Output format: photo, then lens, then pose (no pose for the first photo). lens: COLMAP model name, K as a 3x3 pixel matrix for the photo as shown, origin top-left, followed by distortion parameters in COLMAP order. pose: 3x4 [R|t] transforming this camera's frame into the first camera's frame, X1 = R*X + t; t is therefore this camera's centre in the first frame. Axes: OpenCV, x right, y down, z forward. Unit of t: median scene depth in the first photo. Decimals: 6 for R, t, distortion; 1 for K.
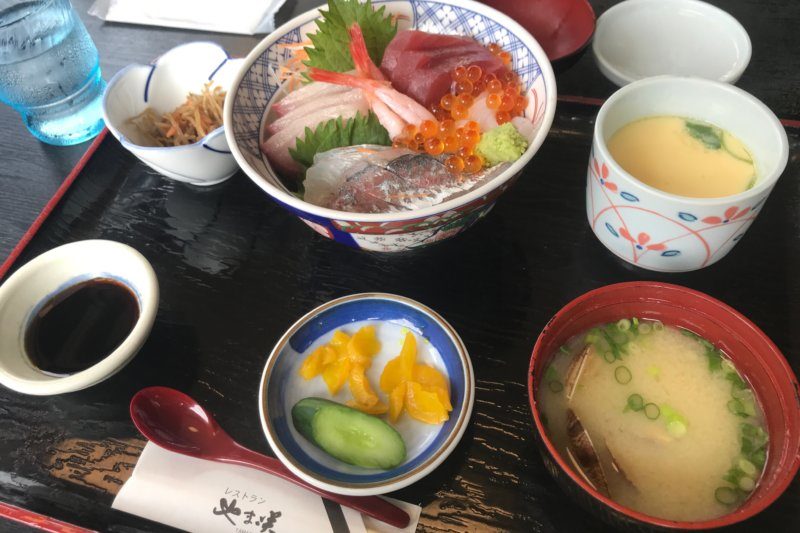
lens RADIAL K [[677.6, 0, 400.0], [0, 677.6, 266.5], [0, 0, 1]] dist [0.208051, -0.787148]
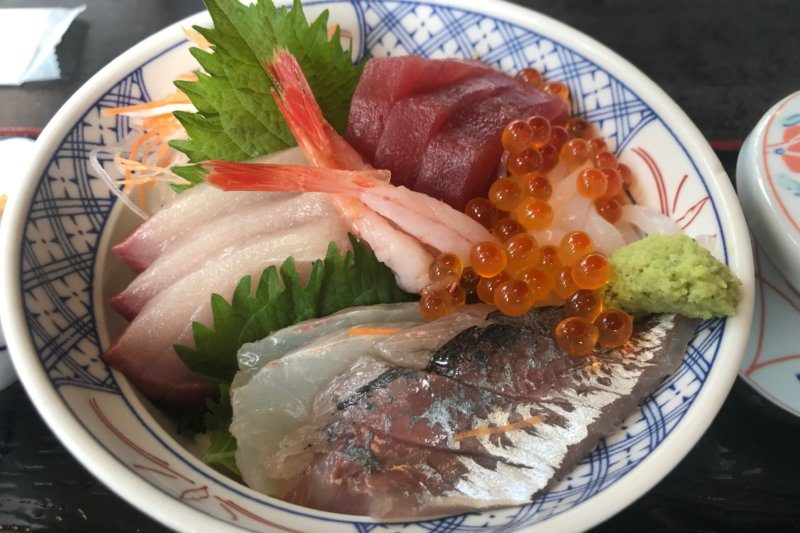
lens RADIAL K [[690.6, 0, 400.0], [0, 690.6, 266.5], [0, 0, 1]] dist [-0.010375, -0.007845]
pose [[0.948824, -0.158852, 0.272944, -0.136514], [0.165437, 0.986220, -0.001128, -0.194416], [-0.269004, 0.046225, 0.962029, 0.531838]]
